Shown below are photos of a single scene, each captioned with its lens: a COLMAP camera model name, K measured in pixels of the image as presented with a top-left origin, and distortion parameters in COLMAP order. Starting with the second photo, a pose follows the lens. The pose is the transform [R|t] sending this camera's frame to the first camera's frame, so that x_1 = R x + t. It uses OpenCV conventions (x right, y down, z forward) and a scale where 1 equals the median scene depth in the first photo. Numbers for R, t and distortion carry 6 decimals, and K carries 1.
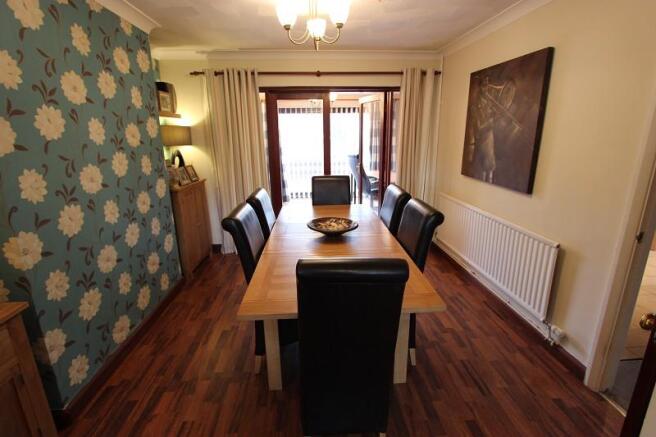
lens RADIAL K [[301.0, 0, 329.7], [0, 301.0, 210.5], [0, 0, 1]] dist [-0.002179, -0.000363]
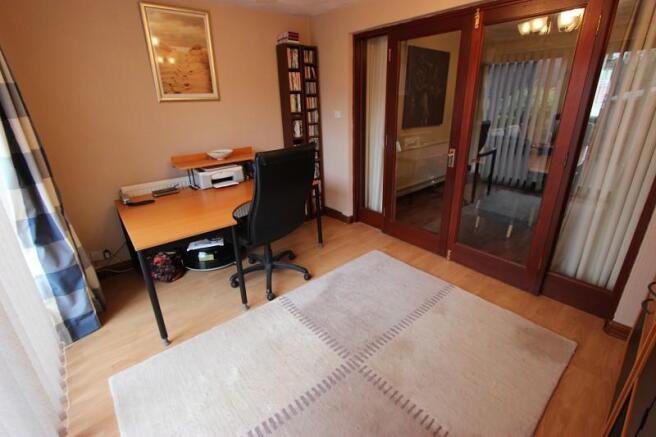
lens RADIAL K [[301.0, 0, 329.7], [0, 301.0, 210.5], [0, 0, 1]] dist [-0.002179, -0.000363]
pose [[-0.592751, -0.256665, 0.763393, -0.525979], [0.232909, 0.852732, 0.467549, -0.589707], [-0.770973, 0.454941, -0.445678, 2.362970]]
